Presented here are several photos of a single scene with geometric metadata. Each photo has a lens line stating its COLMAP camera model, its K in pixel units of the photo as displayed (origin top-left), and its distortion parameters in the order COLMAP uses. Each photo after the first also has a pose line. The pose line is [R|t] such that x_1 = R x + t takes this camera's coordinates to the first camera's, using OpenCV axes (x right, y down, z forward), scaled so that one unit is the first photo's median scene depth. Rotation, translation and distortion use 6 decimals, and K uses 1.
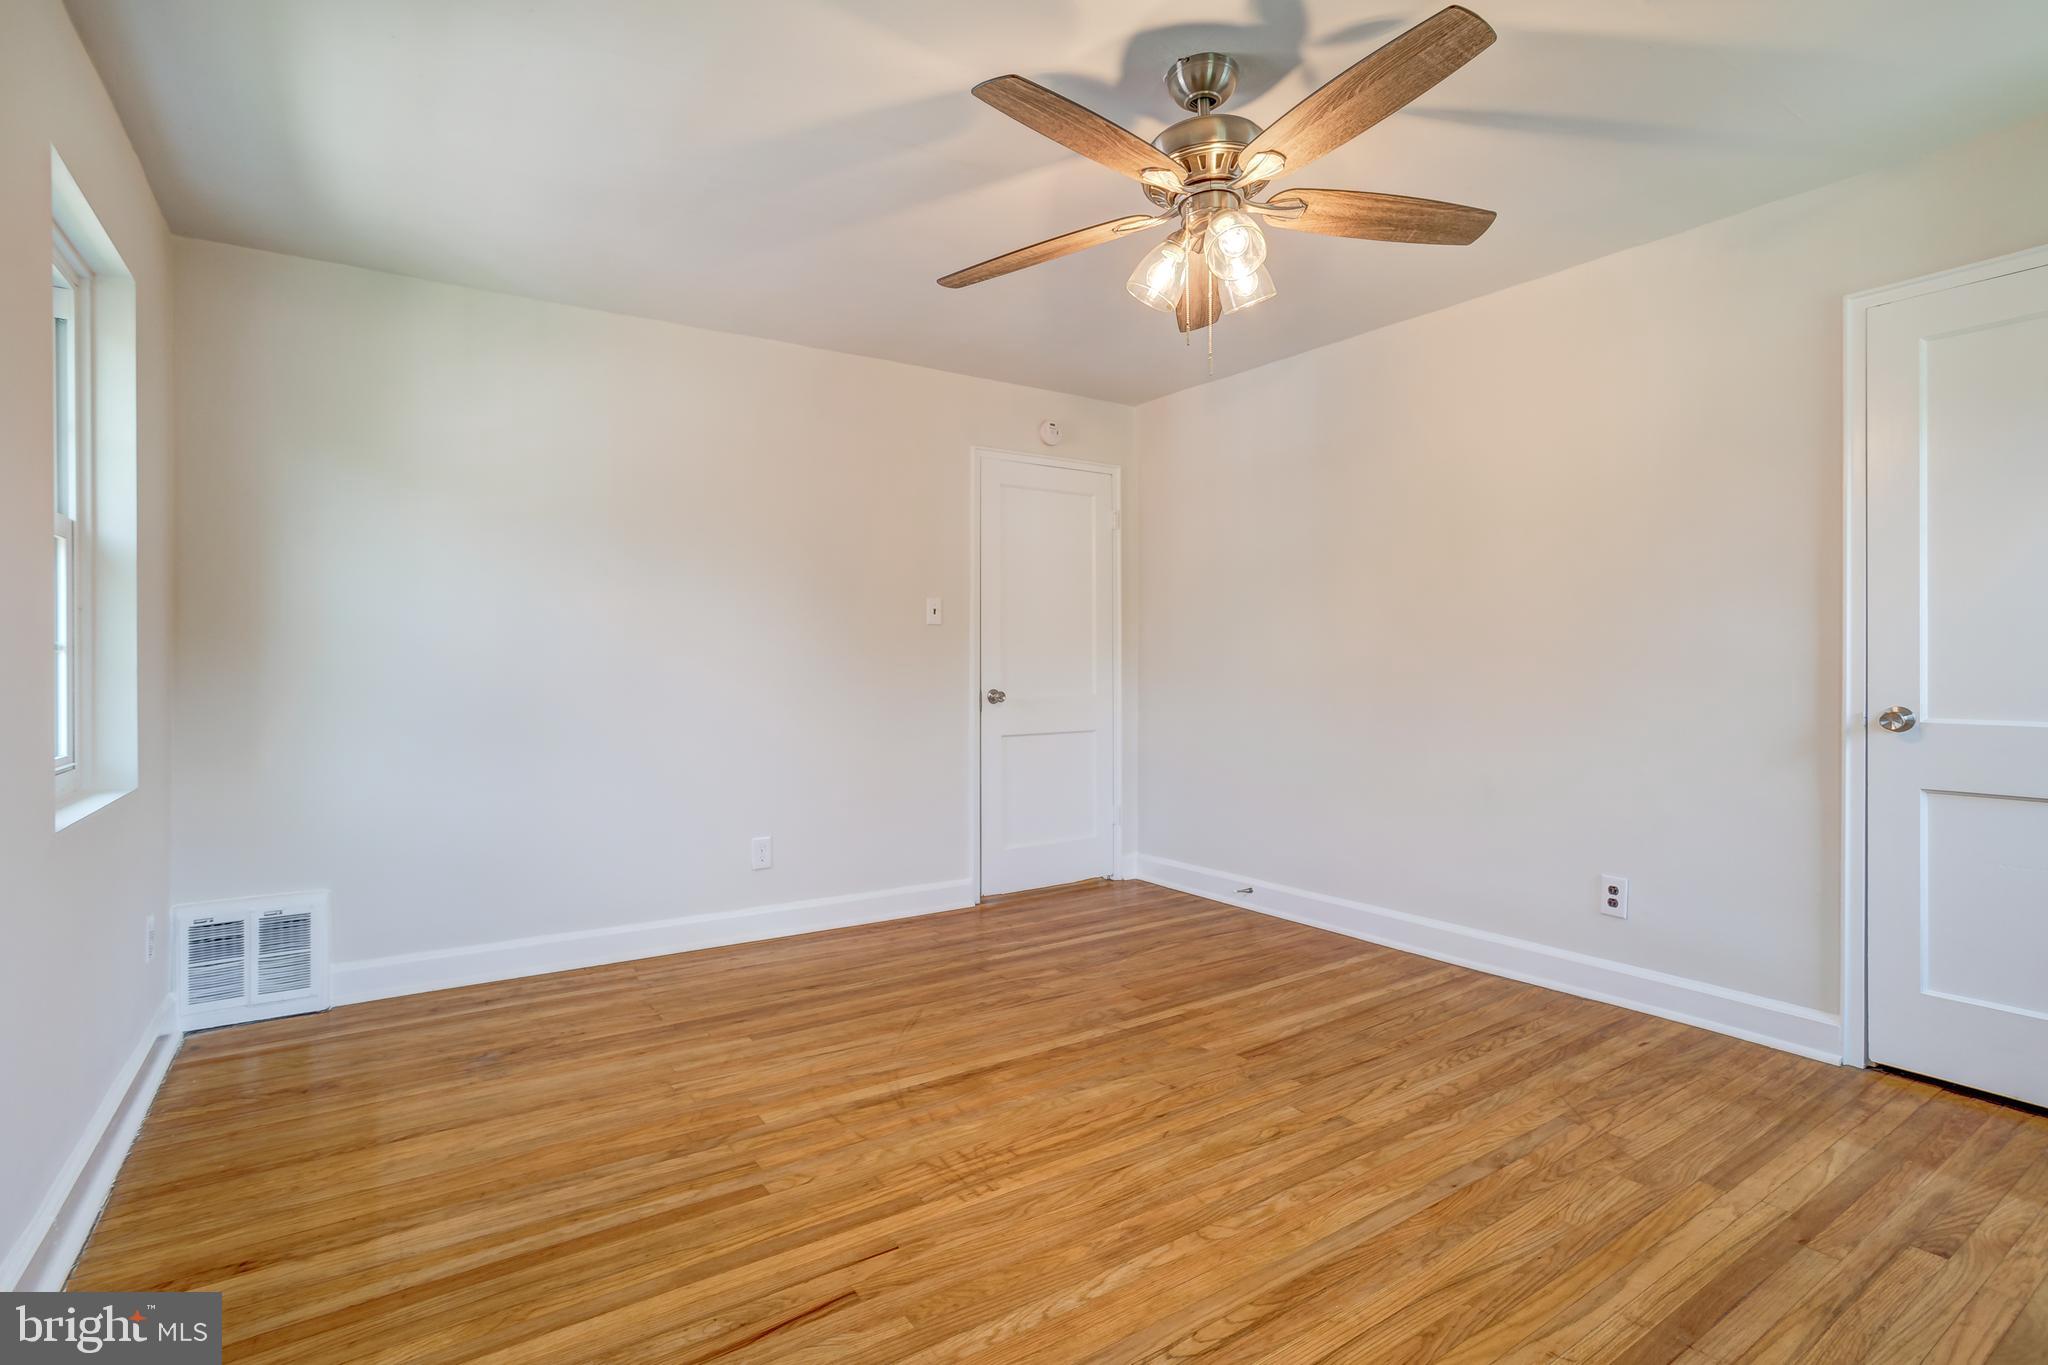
lens RADIAL K [[987.6, 0, 1018.3], [0, 987.6, 675.7], [0, 0, 1]] dist [-0.051871, 0.033298]
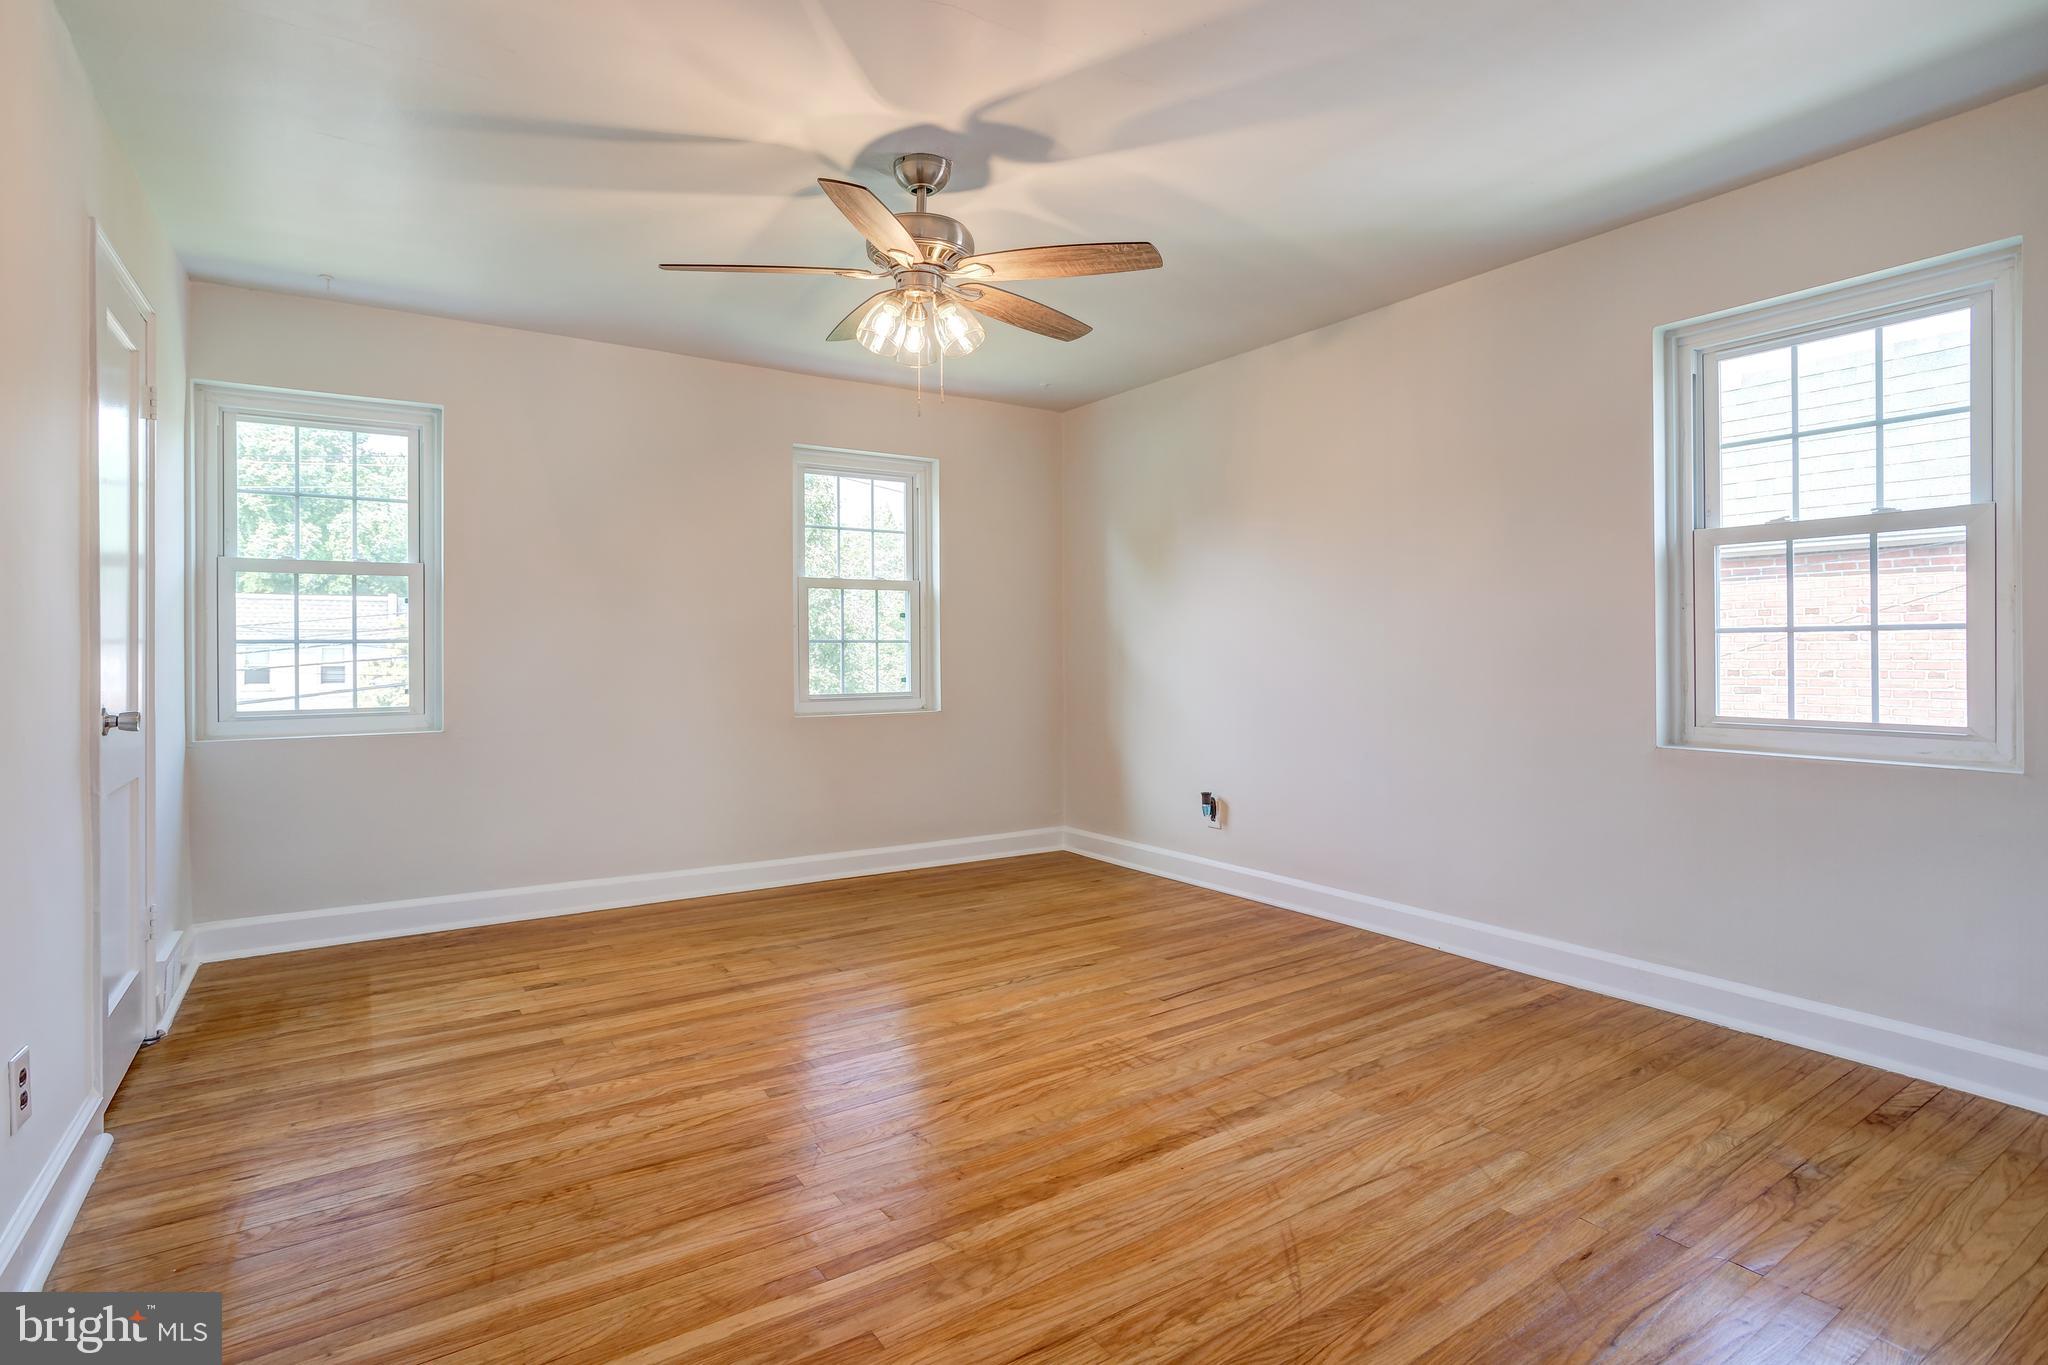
lens RADIAL K [[987.6, 0, 1018.3], [0, 987.6, 675.7], [0, 0, 1]] dist [-0.051871, 0.033298]
pose [[-0.999945, 0.010493, -0.000215, 0.066583], [0.010476, 0.999142, 0.040078, -0.026210], [0.000635, 0.040074, -0.999197, 2.007264]]
